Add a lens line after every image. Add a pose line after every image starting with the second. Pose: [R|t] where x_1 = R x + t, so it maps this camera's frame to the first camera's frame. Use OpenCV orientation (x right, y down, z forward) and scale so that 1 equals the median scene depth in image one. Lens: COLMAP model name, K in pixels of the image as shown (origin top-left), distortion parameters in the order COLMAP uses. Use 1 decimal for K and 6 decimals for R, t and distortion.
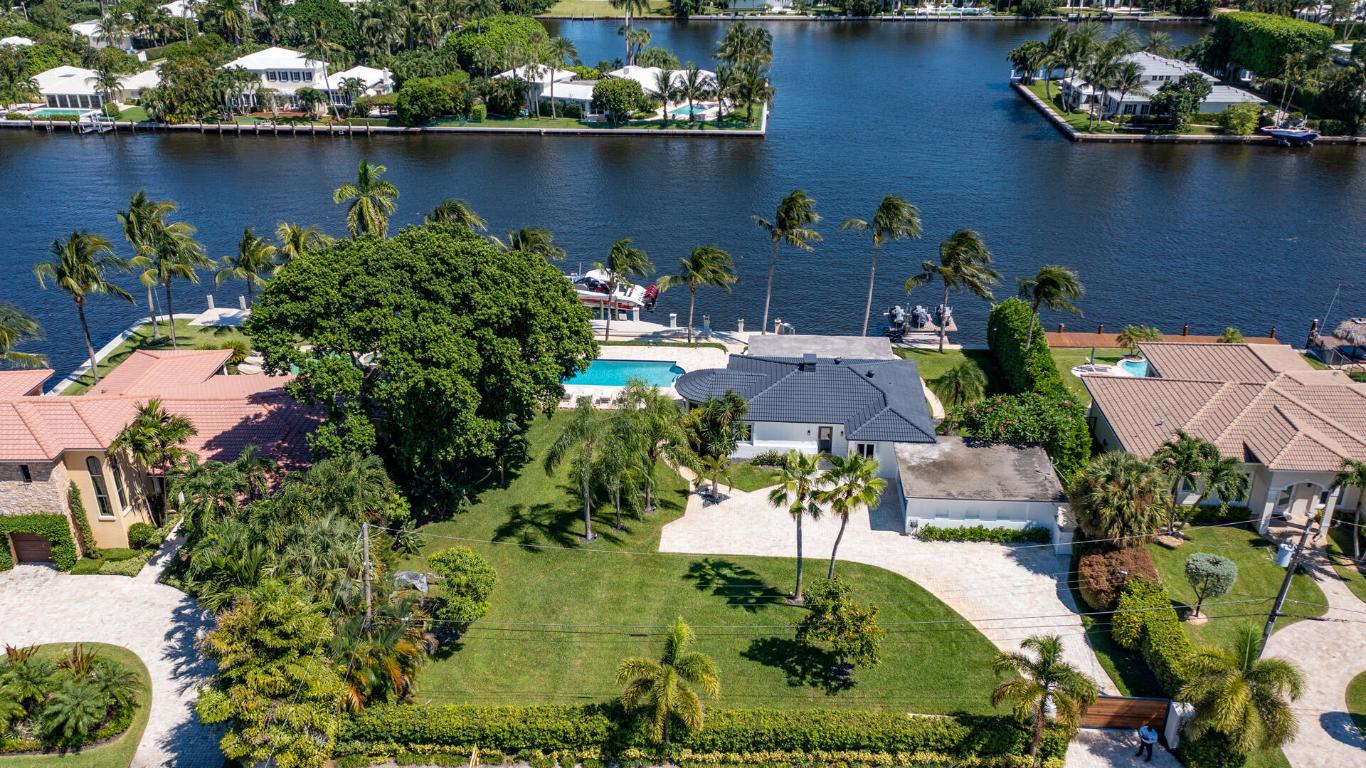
lens RADIAL K [[1083.7, 0, 683.0], [0, 1083.7, 384.0], [0, 0, 1]] dist [-0.000885, 0.013135]
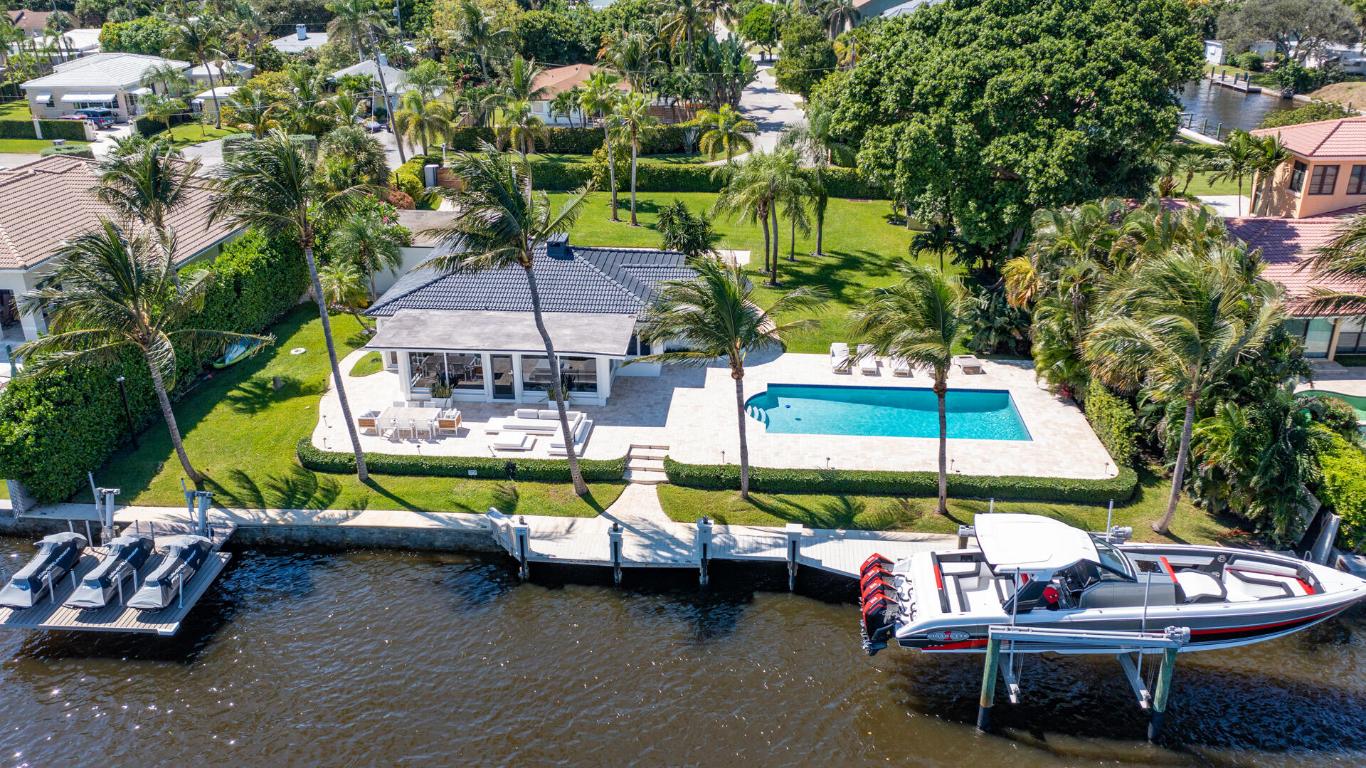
lens RADIAL K [[1083.7, 0, 683.0], [0, 1083.7, 384.0], [0, 0, 1]] dist [-0.000885, 0.013135]
pose [[-0.999995, 0.003013, 0.000936, 0.016846], [0.002703, 0.665349, 0.746527, -0.213619], [0.001627, 0.746526, -0.665354, 0.683504]]
